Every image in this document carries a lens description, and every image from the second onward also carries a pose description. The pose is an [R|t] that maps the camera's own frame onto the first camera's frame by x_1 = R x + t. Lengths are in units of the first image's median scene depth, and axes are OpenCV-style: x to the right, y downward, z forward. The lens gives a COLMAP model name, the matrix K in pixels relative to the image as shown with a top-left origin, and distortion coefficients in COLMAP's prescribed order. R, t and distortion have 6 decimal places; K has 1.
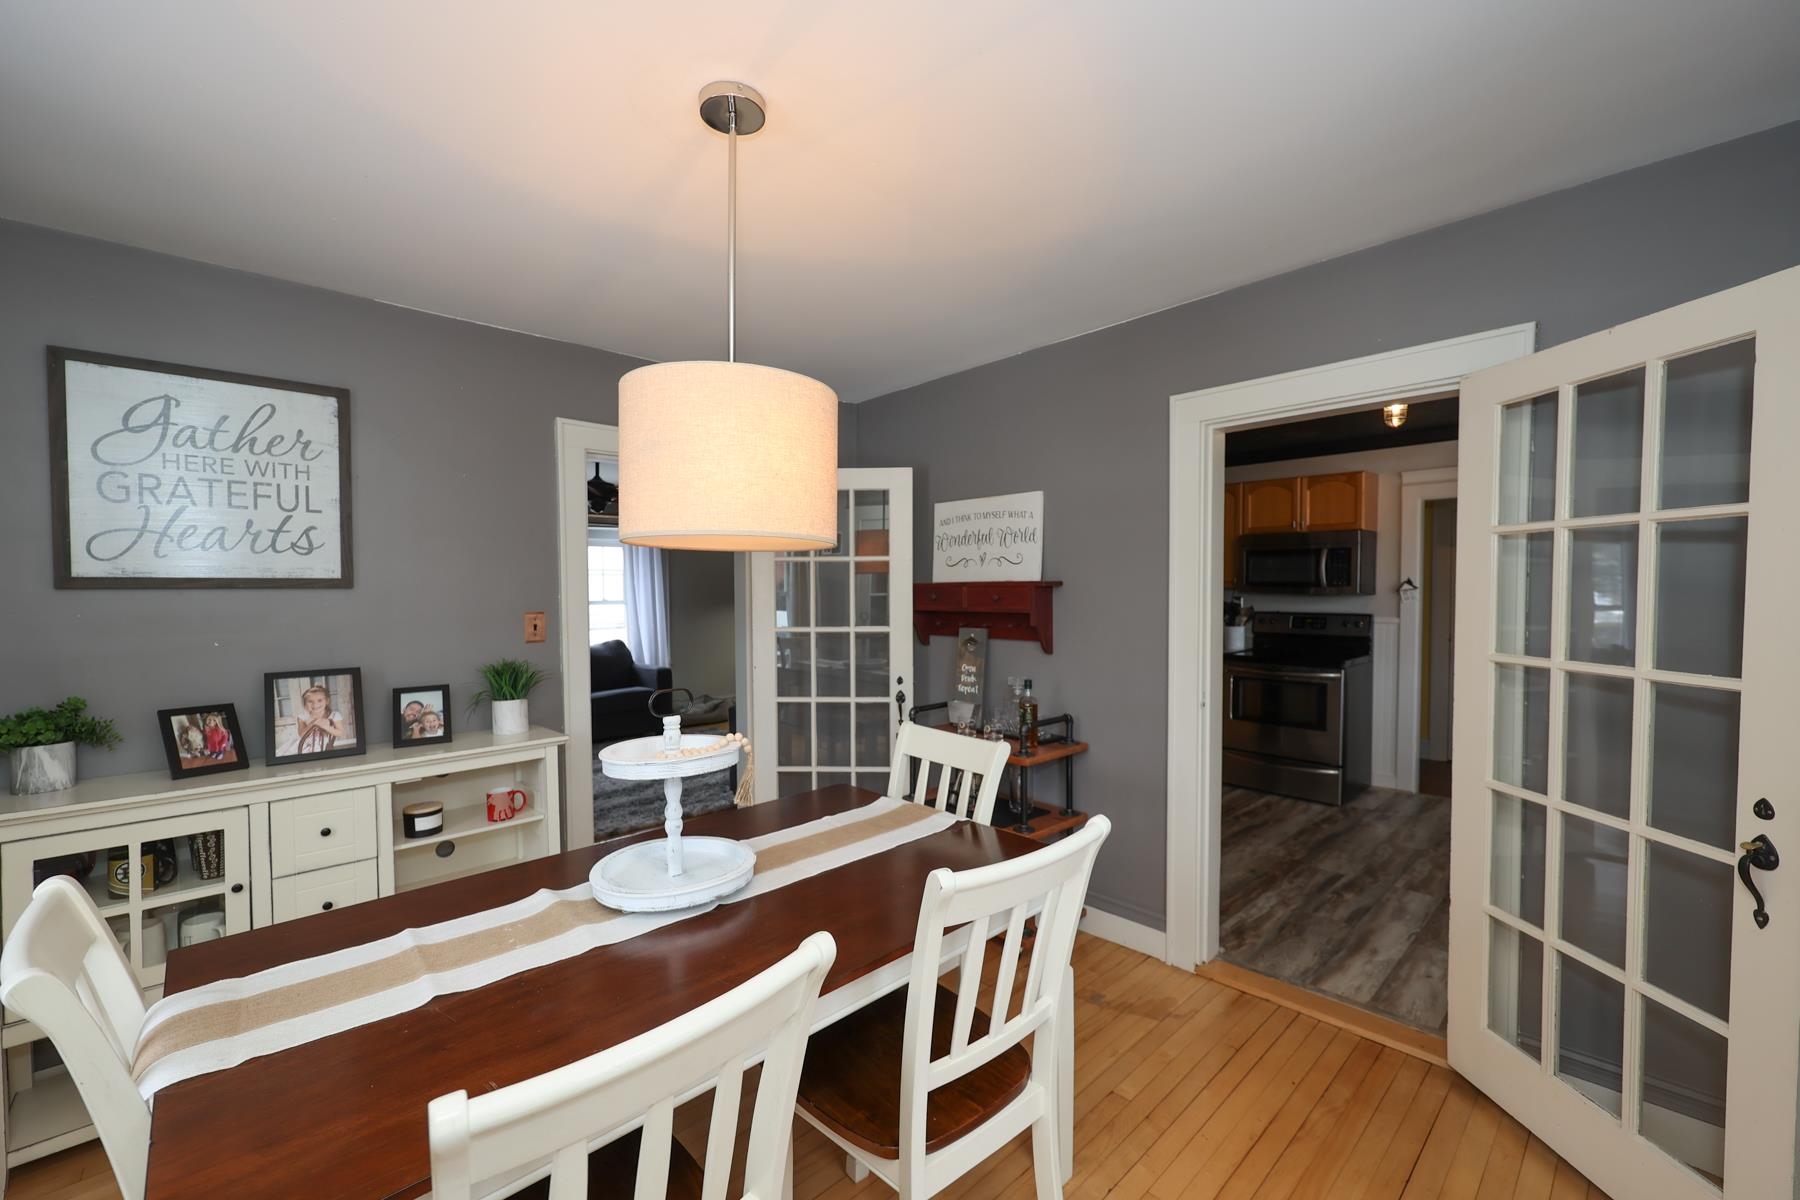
lens RADIAL K [[736.2, 0, 905.2], [0, 736.2, 602.9], [0, 0, 1]] dist [0.002018, 0.000513]
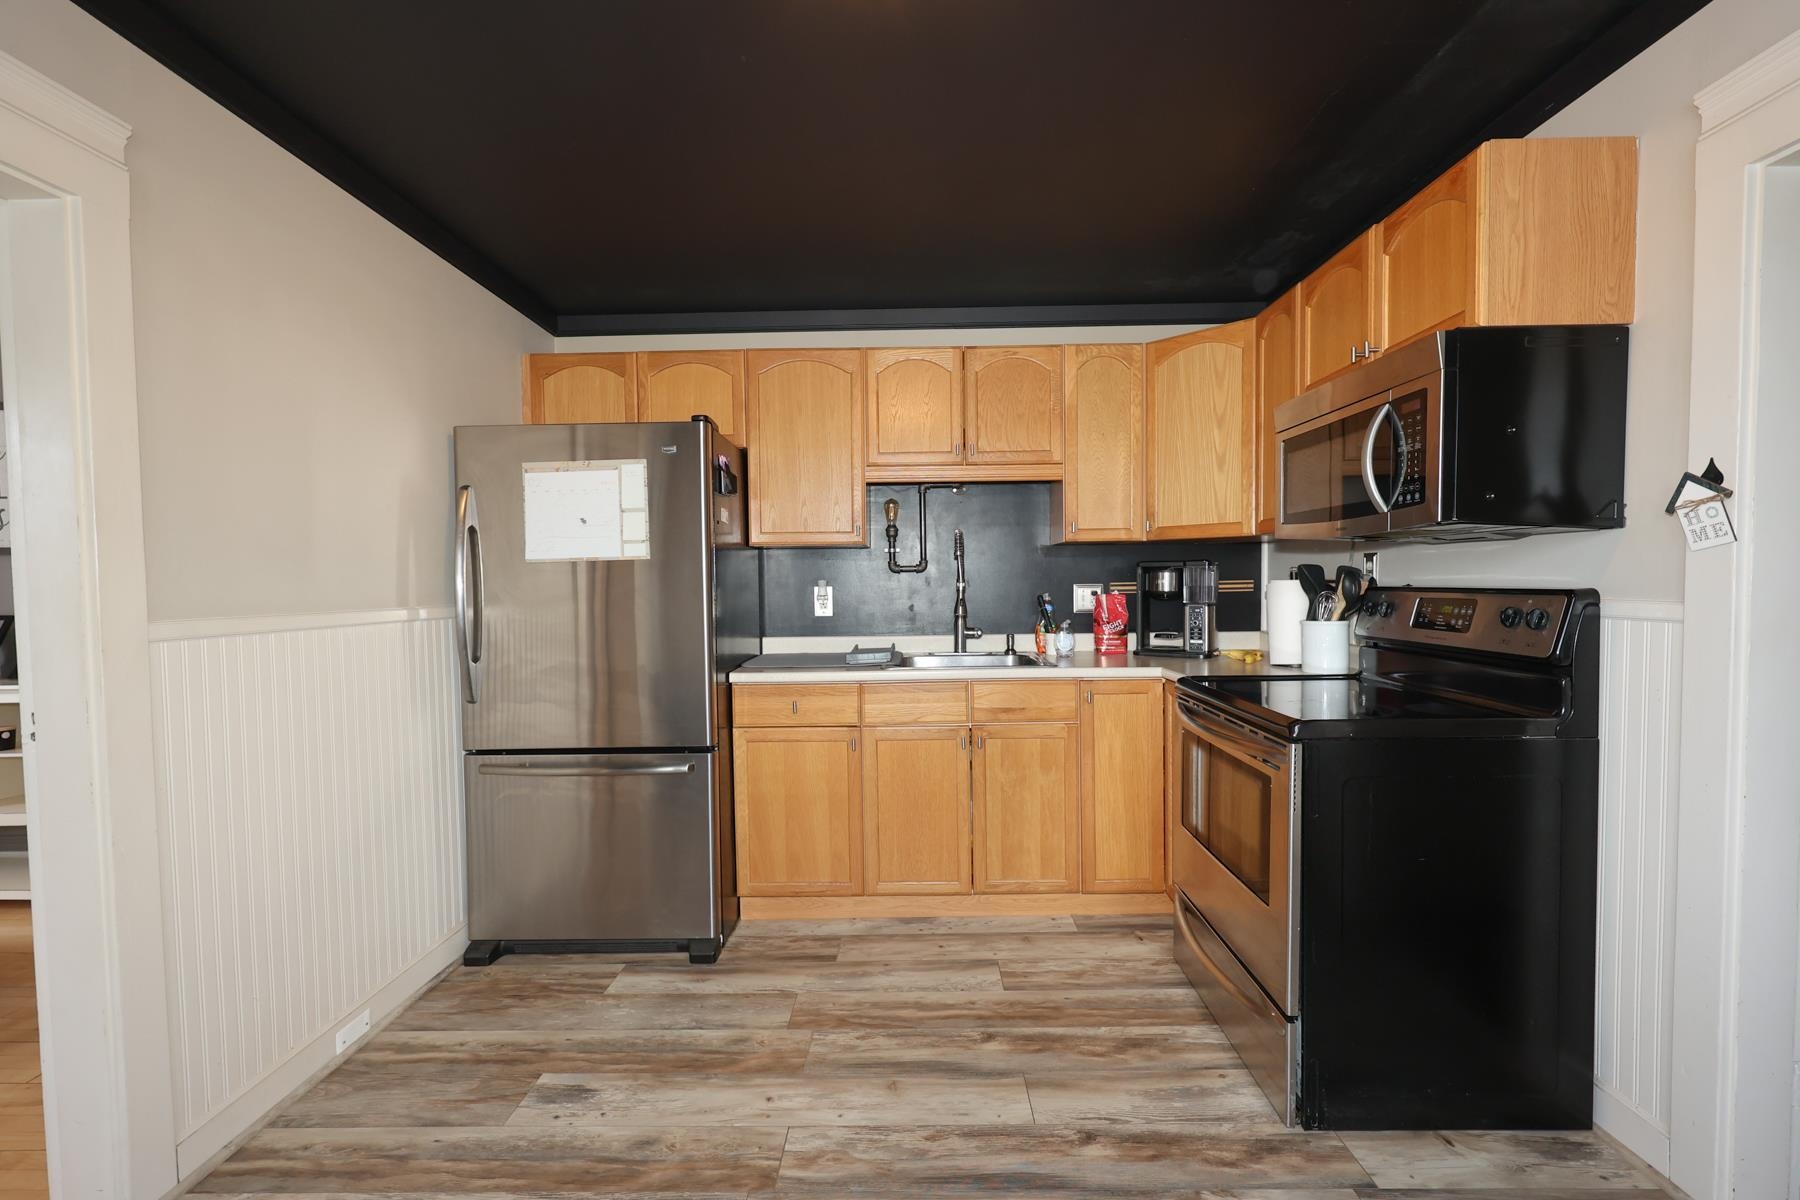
lens RADIAL K [[750.5, 0, 906.4], [0, 750.5, 602.6], [0, 0, 1]] dist [0.002155, 0.000554]
pose [[0.712857, 0.017482, -0.701092, 0.428836], [-0.010265, 0.999842, 0.014494, 0.012202], [0.701234, -0.003135, 0.712924, 0.373269]]
